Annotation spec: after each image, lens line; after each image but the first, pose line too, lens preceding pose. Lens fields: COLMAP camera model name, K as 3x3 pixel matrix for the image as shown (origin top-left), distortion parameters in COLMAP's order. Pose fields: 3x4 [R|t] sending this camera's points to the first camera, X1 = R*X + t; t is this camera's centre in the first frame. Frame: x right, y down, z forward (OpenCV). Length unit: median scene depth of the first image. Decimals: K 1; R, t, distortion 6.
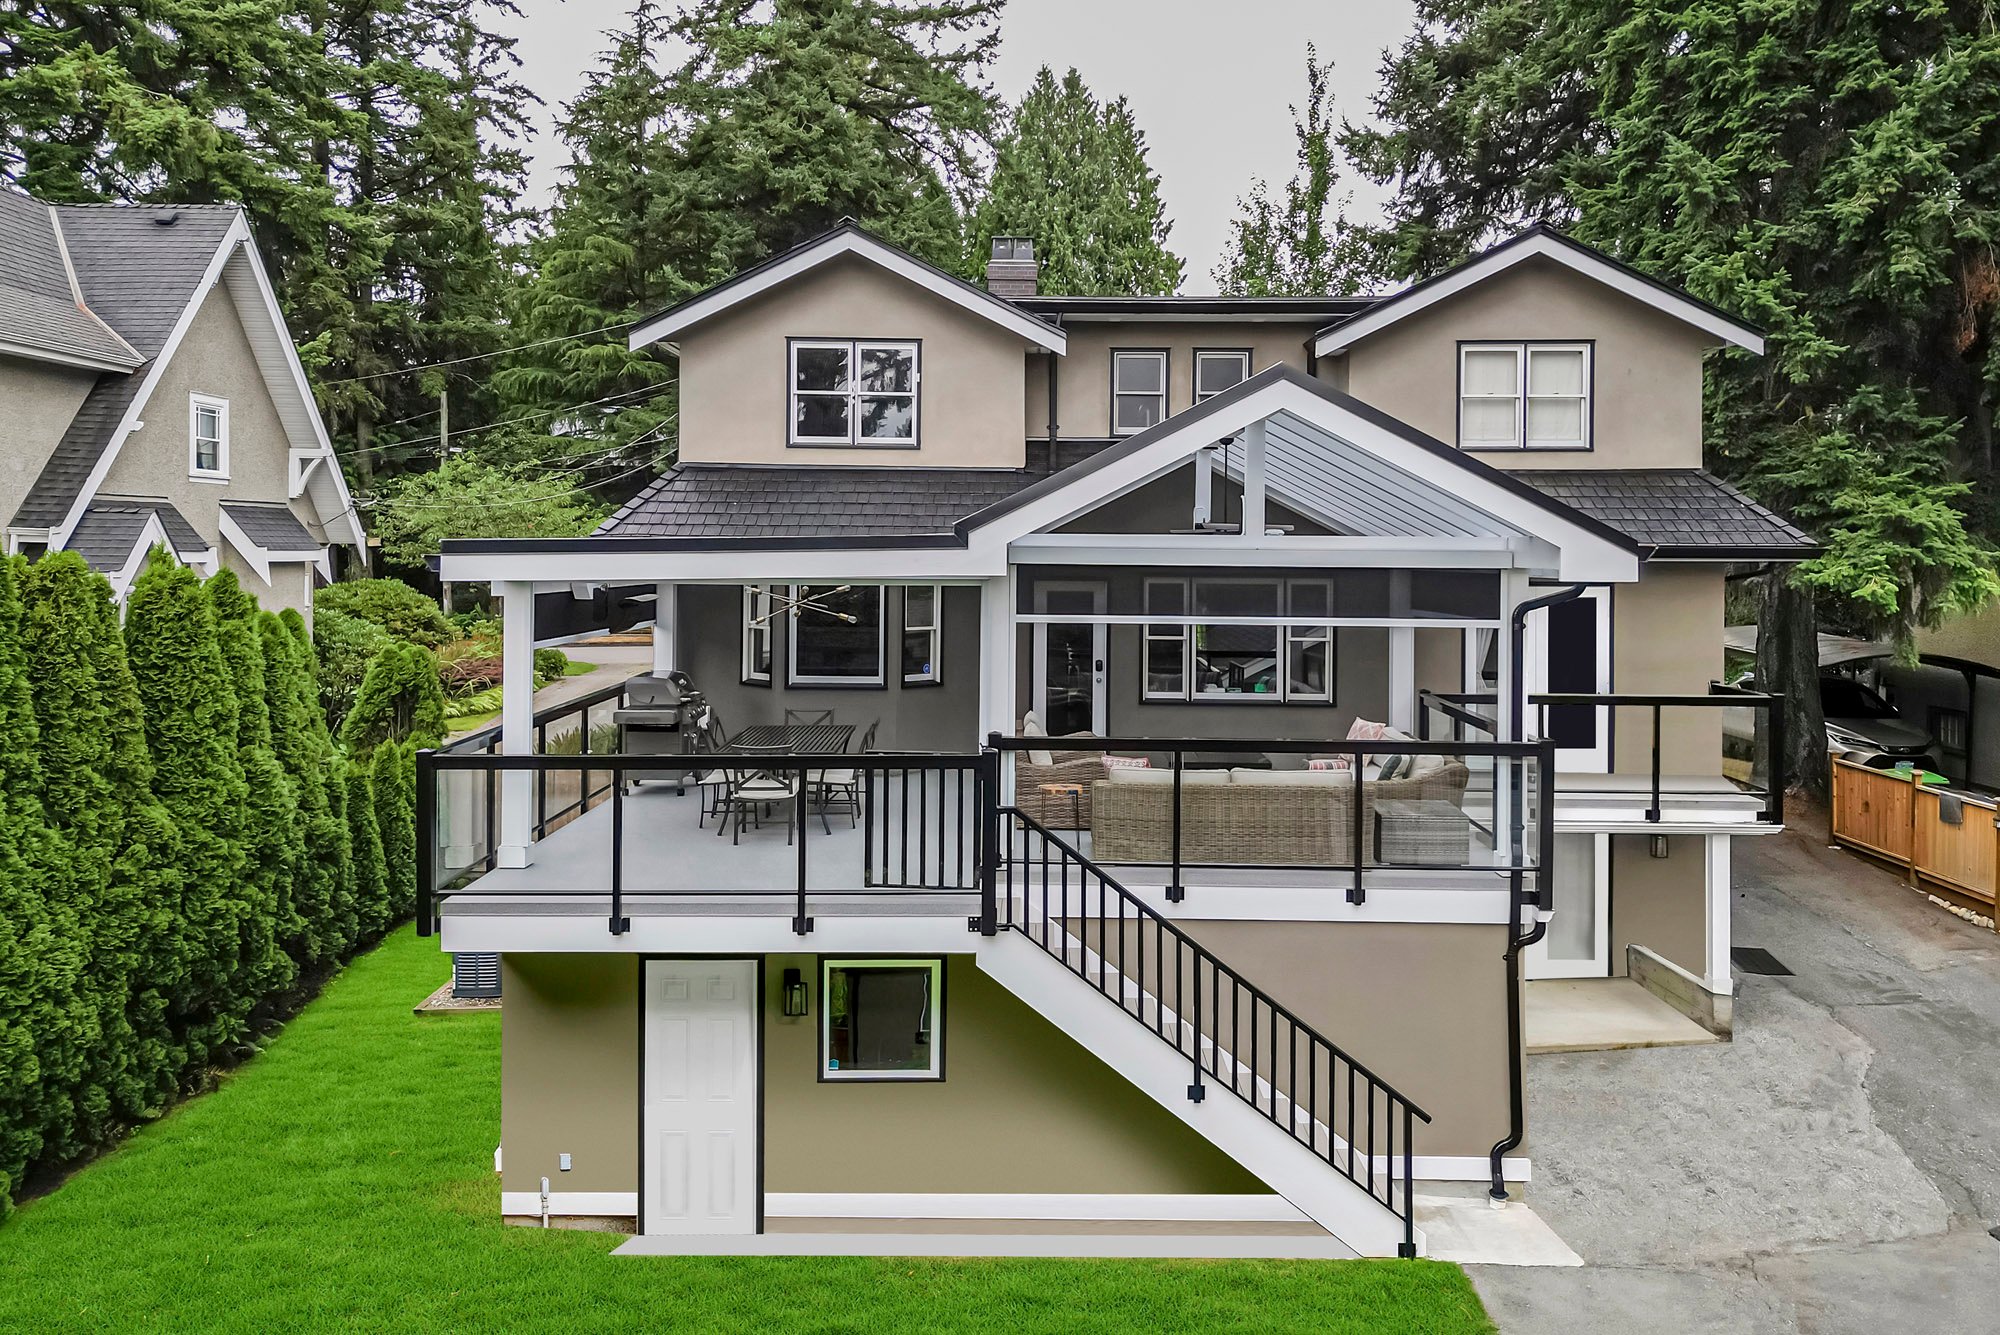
lens RADIAL K [[1540.8, 0, 1000.0], [0, 1540.8, 667.5], [0, 0, 1]] dist [0.048239, -0.005836]
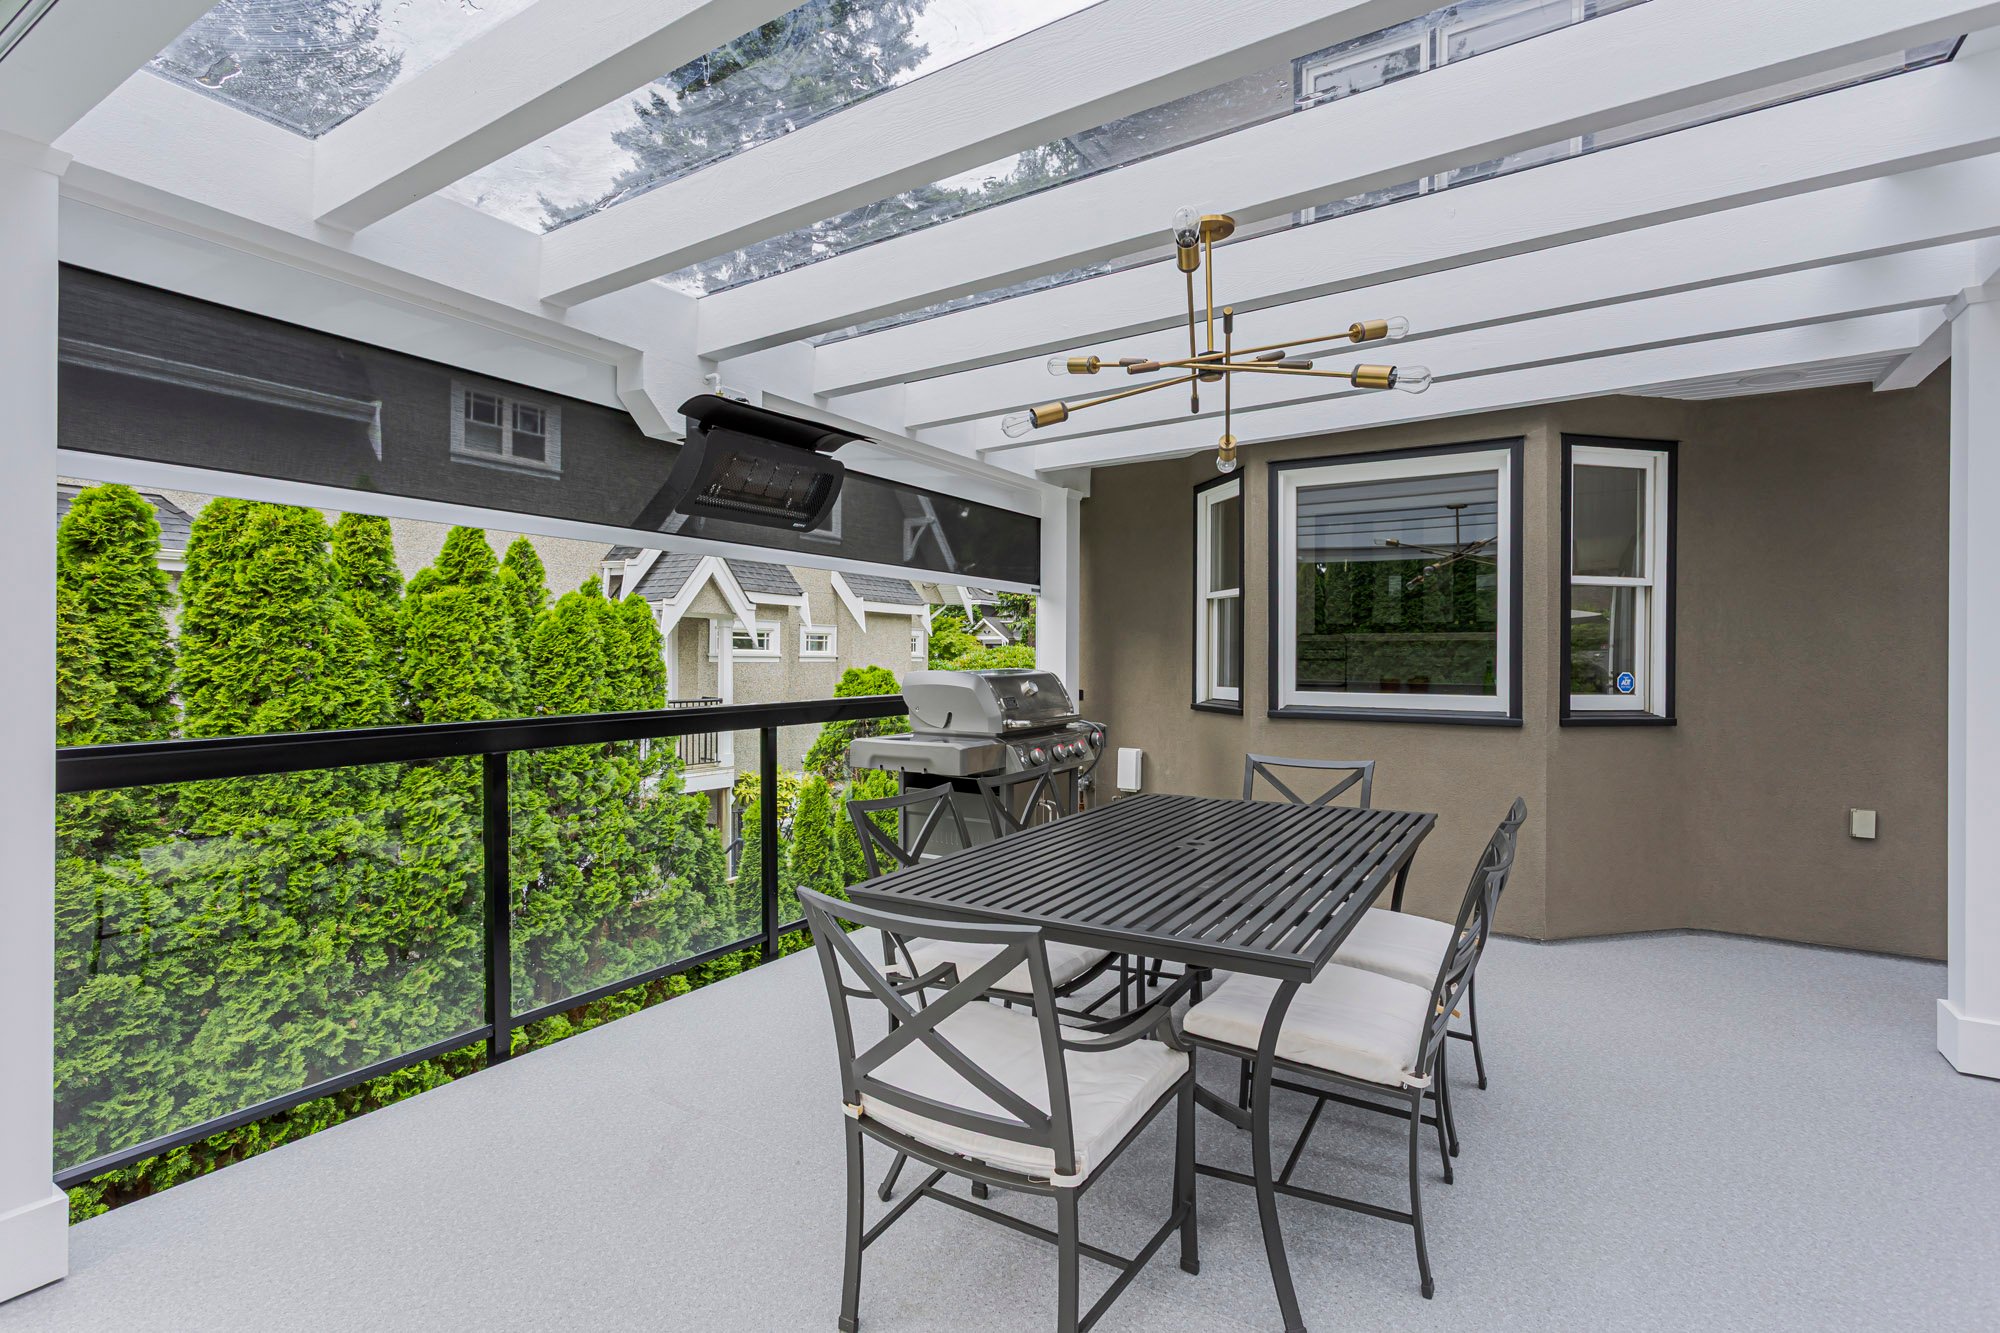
lens RADIAL K [[931.3, 0, 1000.0], [0, 931.3, 666.5], [0, 0, 1]] dist [0.005901, 0.000081]
pose [[0.861721, 0.002717, -0.507375, -0.041715], [-0.043269, 0.996736, -0.068150, 0.013244], [0.505534, 0.080680, 0.859026, 0.447923]]
